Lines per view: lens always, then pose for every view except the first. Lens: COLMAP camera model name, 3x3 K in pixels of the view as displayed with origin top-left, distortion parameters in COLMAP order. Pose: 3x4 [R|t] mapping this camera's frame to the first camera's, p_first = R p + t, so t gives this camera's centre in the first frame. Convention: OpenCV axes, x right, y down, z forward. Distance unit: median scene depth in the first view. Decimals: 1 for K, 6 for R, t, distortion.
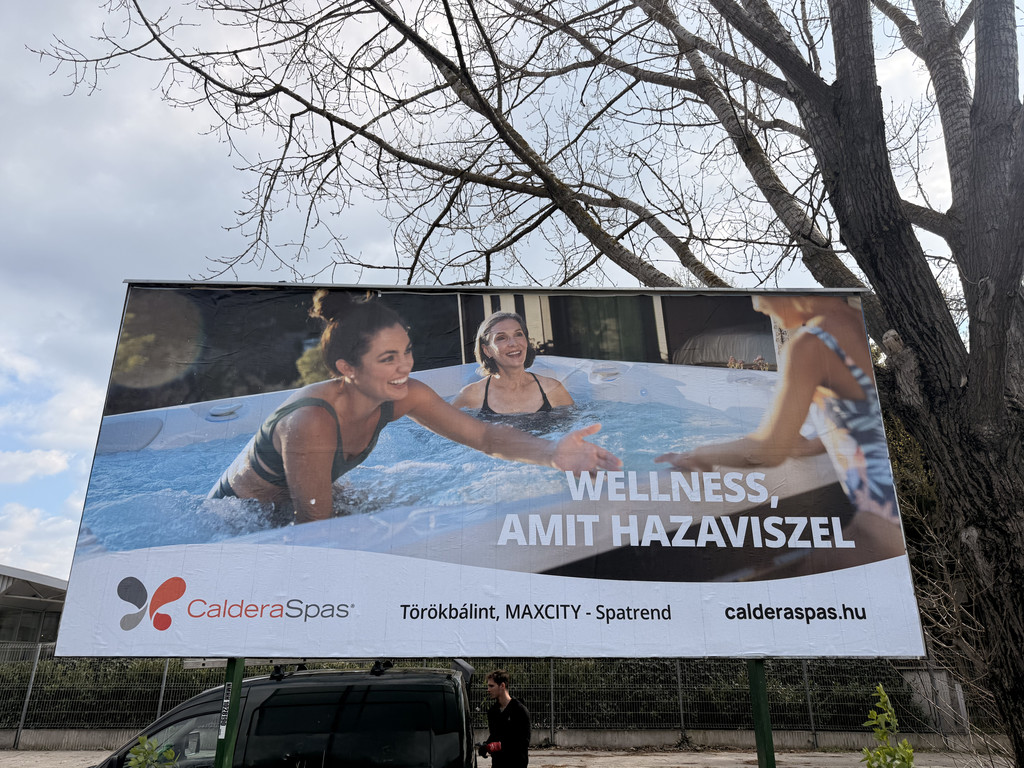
lens RADIAL K [[712.0, 0, 512.0], [0, 712.0, 384.0], [0, 0, 1]] dist [0.090993, -0.131952]
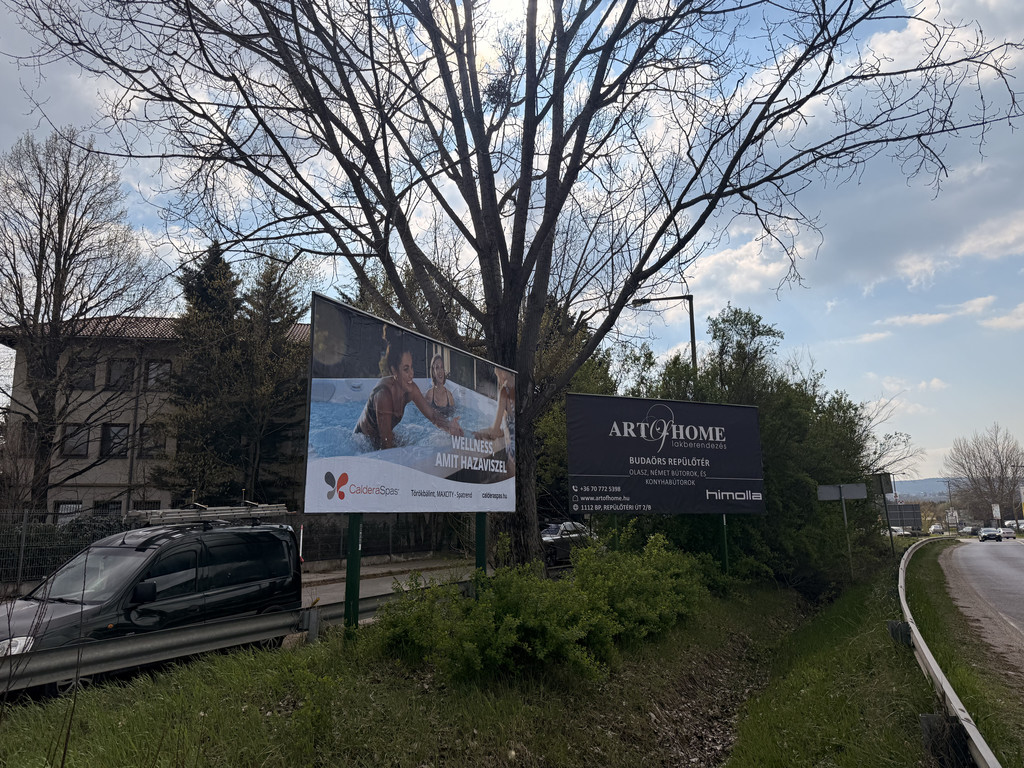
lens RADIAL K [[712.0, 0, 512.0], [0, 712.0, 384.0], [0, 0, 1]] dist [0.090993, -0.131952]
pose [[0.464731, 0.154601, 0.871851, -1.567822], [-0.302042, 0.953261, -0.008036, -0.061947], [-0.832343, -0.259601, 0.489706, -0.198781]]
